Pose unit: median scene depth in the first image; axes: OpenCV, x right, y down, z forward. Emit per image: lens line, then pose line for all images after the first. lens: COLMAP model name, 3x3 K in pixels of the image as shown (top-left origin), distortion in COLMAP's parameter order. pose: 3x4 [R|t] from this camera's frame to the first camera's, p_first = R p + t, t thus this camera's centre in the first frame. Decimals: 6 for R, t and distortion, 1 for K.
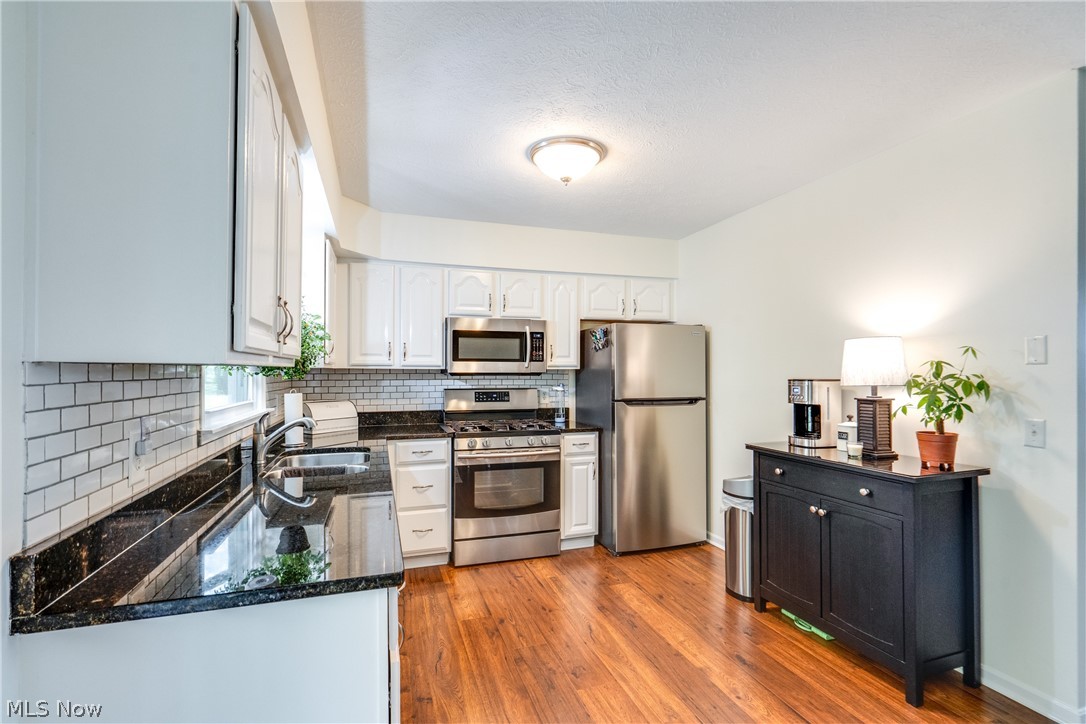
lens RADIAL K [[497.6, 0, 548.4], [0, 497.6, 369.3], [0, 0, 1]] dist [-0.011649, 0.001755]
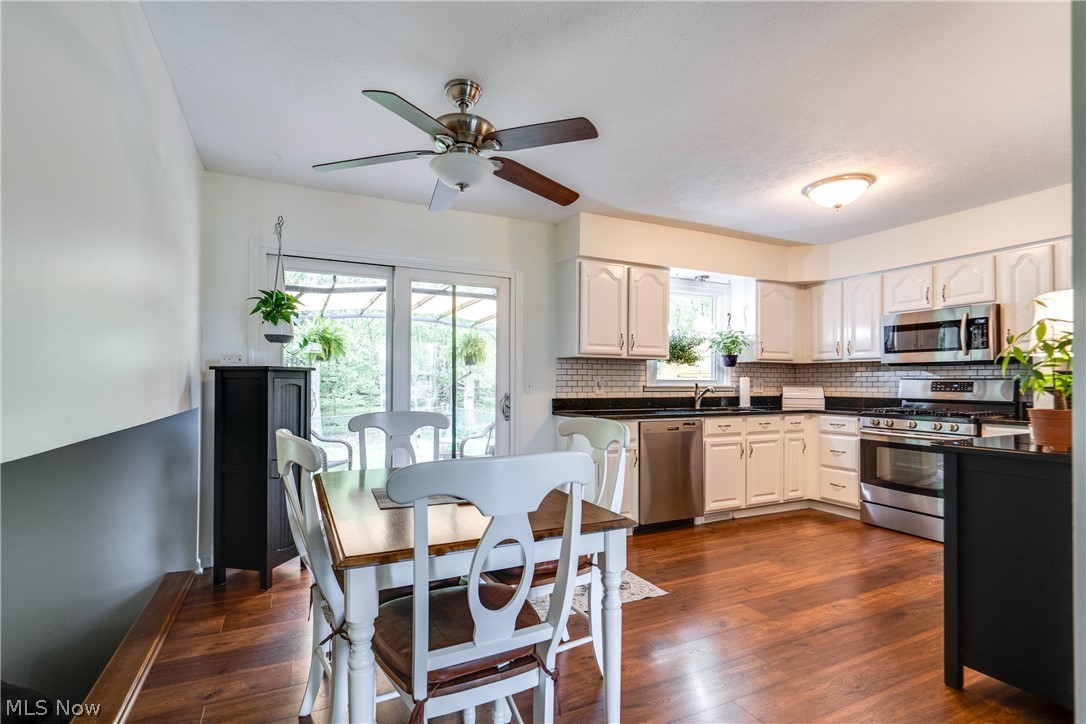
lens RADIAL K [[497.6, 0, 527.8], [0, 497.6, 379.4], [0, 0, 1]] dist [-0.011649, 0.001755]
pose [[0.113121, -0.005293, -0.993567, 0.848240], [-0.000739, 0.999985, -0.005411, 0.050311], [0.993581, 0.001346, 0.113116, 0.044514]]
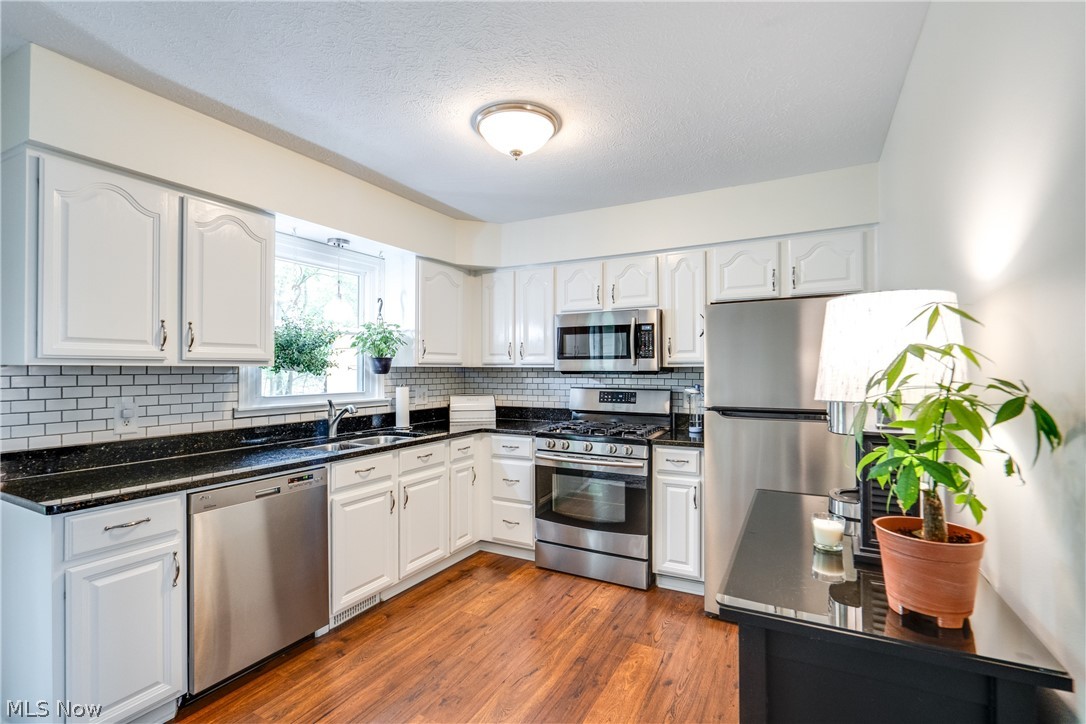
lens RADIAL K [[497.6, 0, 541.9], [0, 497.6, 366.3], [0, 0, 1]] dist [-0.011649, 0.001755]
pose [[0.685057, -0.005285, -0.728470, 0.499009], [0.003462, 0.999986, -0.003999, 0.001432], [0.728481, 0.000218, 0.685066, 0.298910]]
